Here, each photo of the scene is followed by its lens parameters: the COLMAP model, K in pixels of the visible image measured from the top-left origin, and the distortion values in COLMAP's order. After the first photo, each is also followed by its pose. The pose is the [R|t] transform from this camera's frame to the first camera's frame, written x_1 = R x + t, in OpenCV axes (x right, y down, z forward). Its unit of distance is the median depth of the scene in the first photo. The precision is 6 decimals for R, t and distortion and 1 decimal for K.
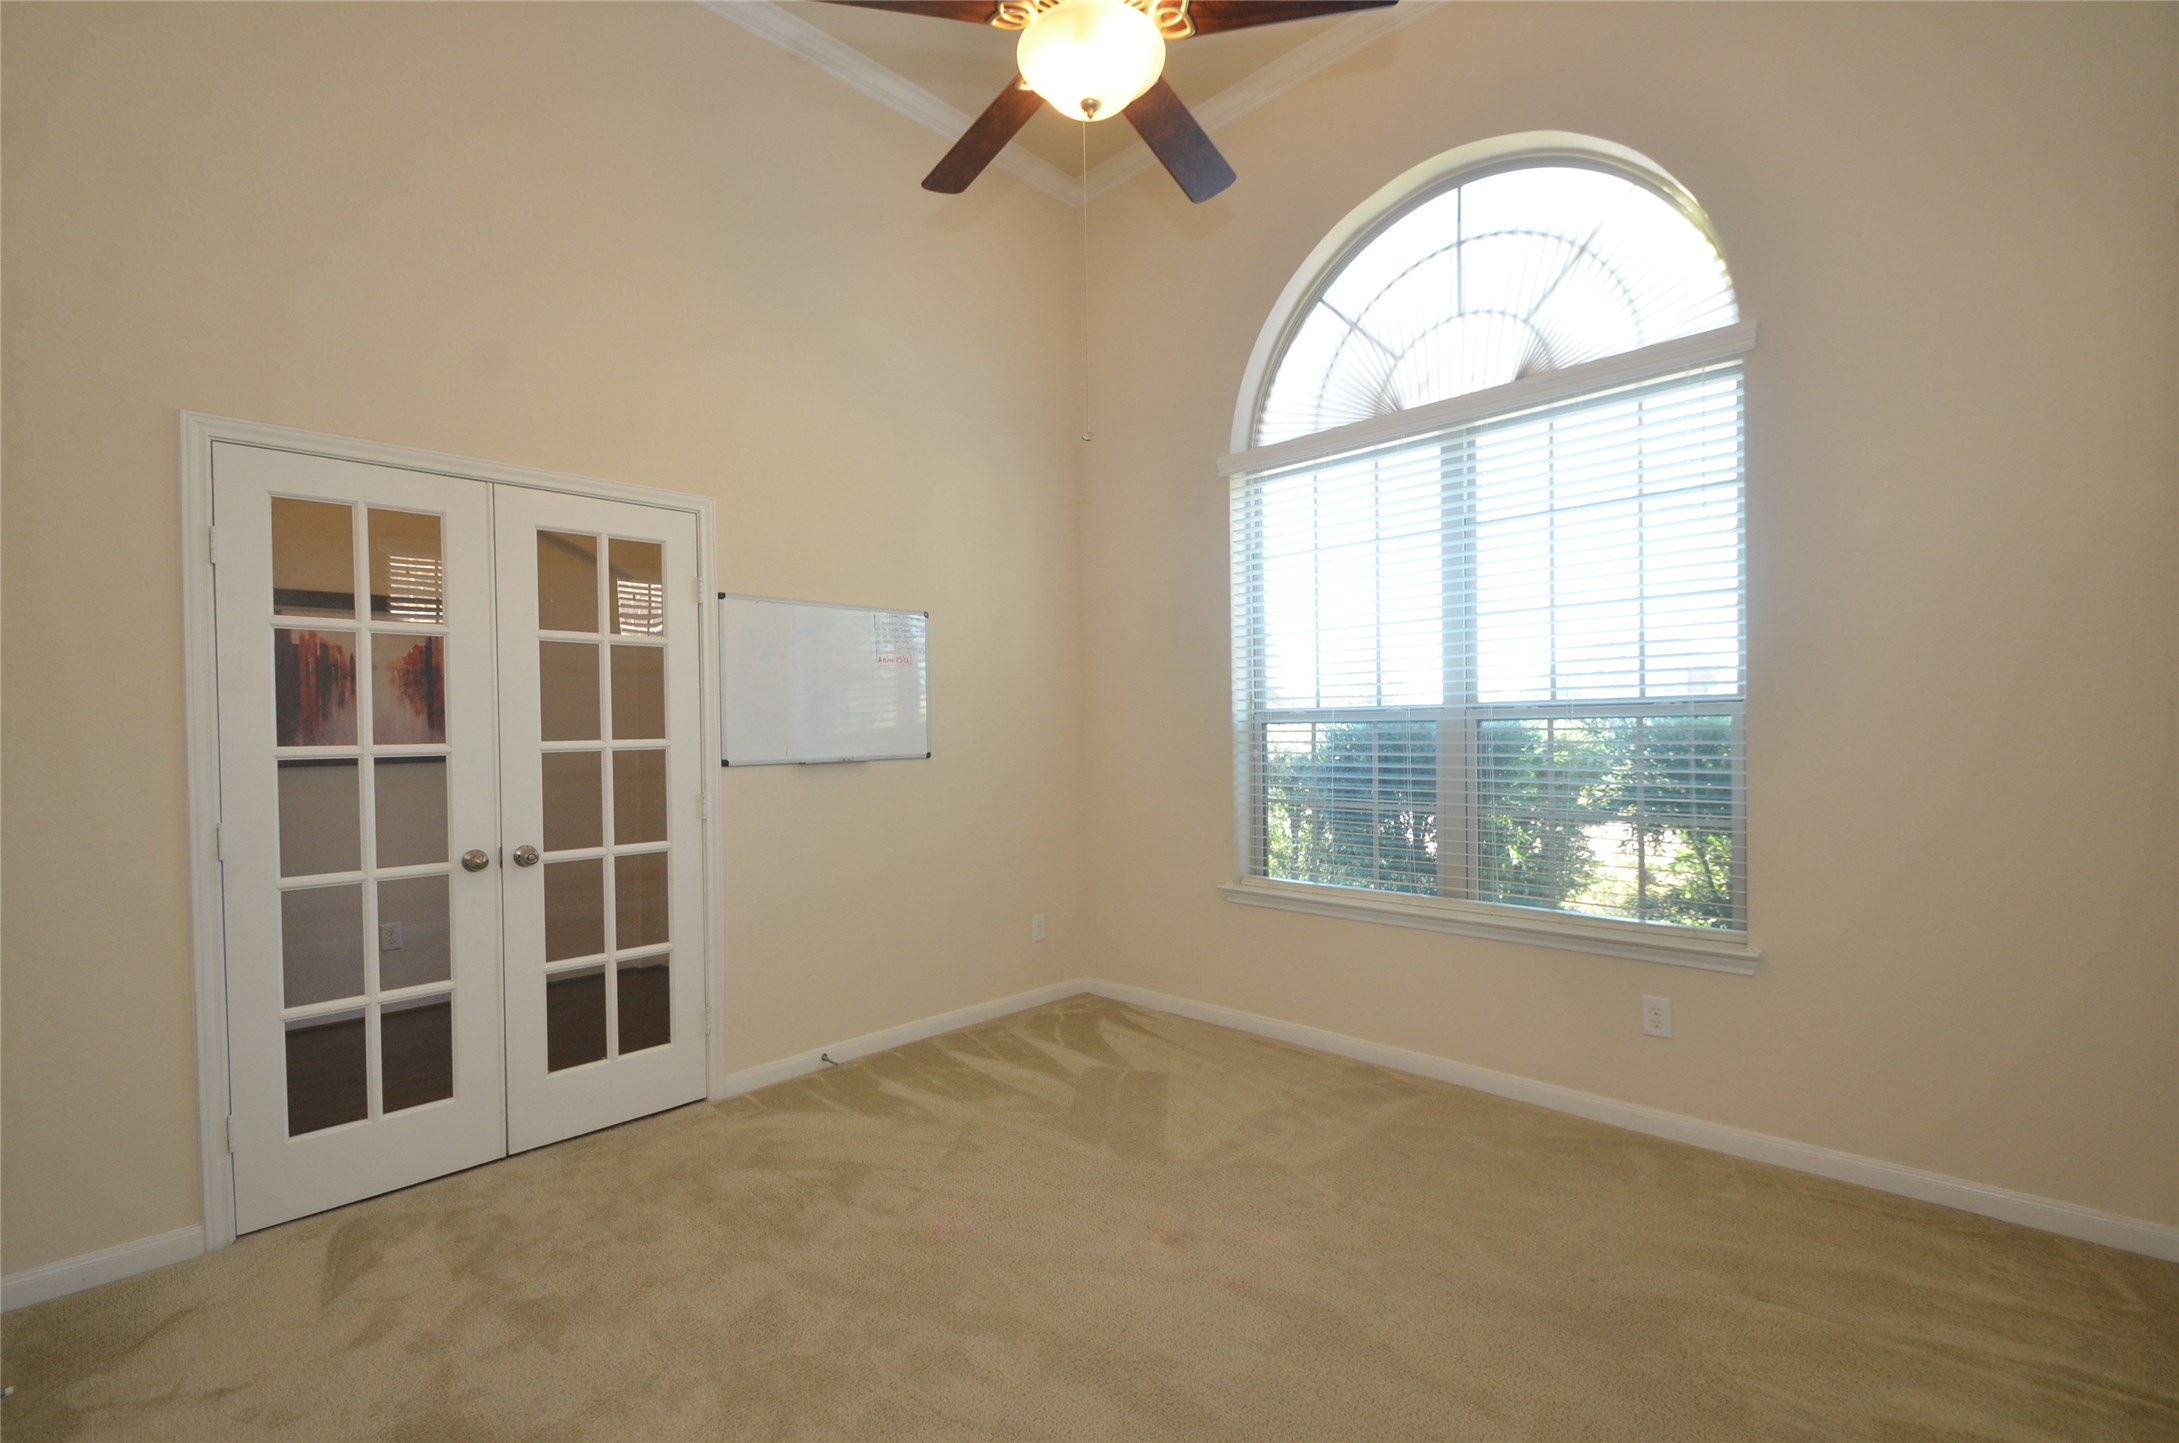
lens RADIAL K [[962.0, 0, 1043.8], [0, 962.0, 735.2], [0, 0, 1]] dist [0.013379, -0.011666]
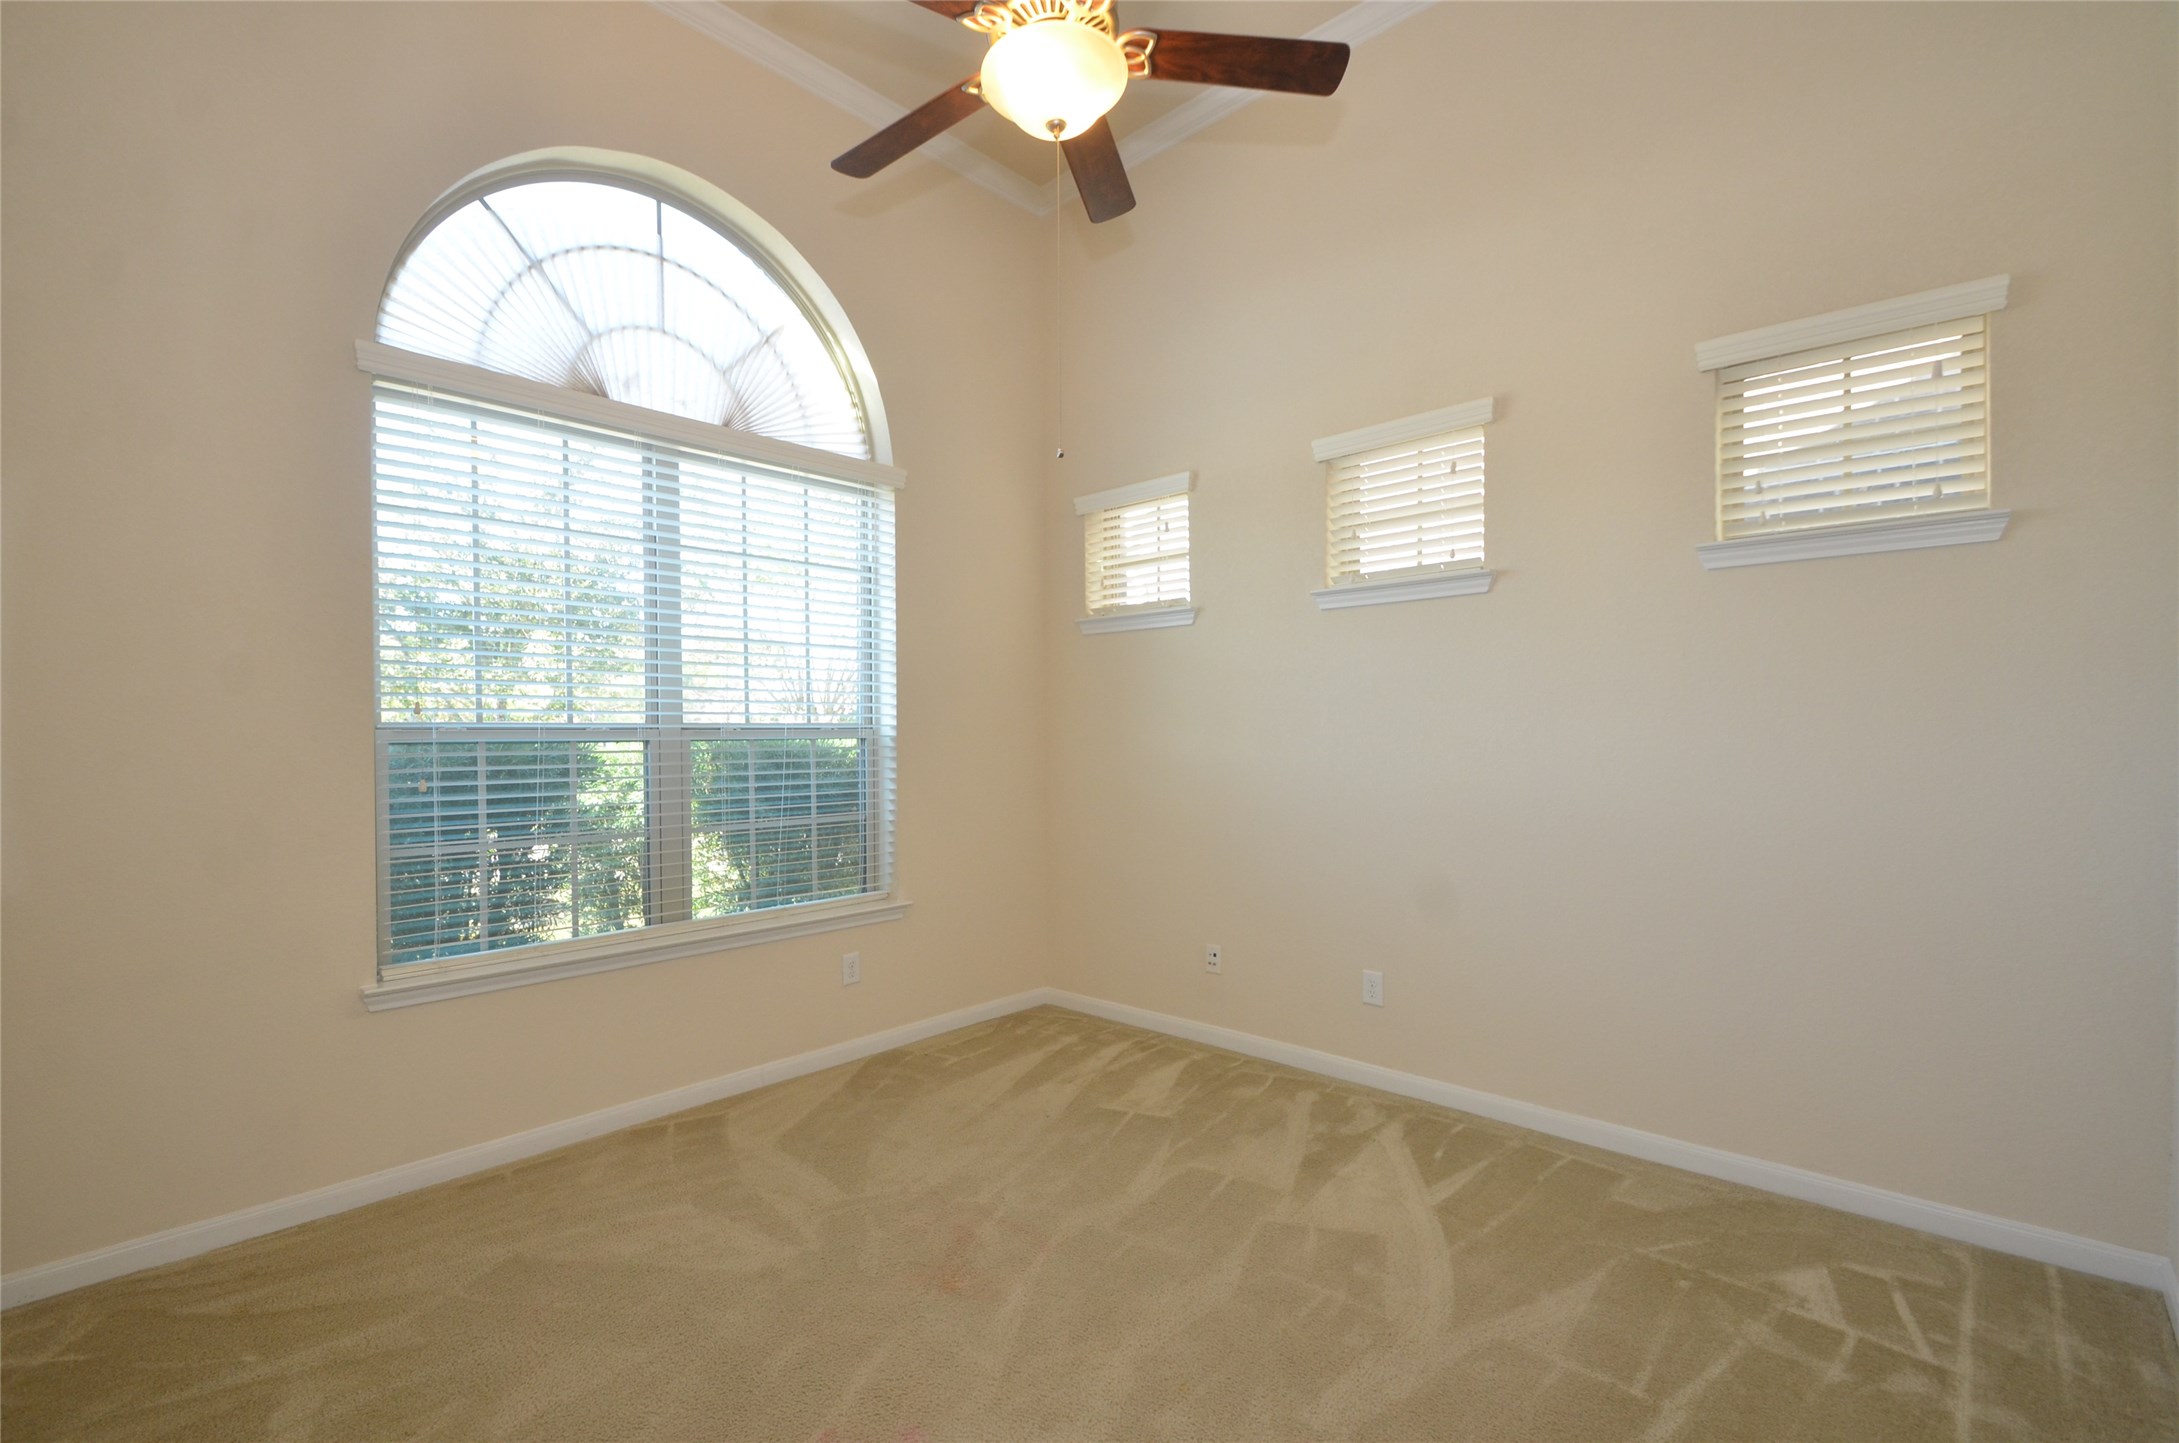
lens RADIAL K [[962.0, 0, 1086.5], [0, 962.0, 734.5], [0, 0, 1]] dist [0.013379, -0.011666]
pose [[-0.058877, 0.021739, 0.998028, -0.579910], [0.016714, 0.999644, -0.020788, 0.006092], [-0.998125, 0.015457, -0.059220, 0.637863]]
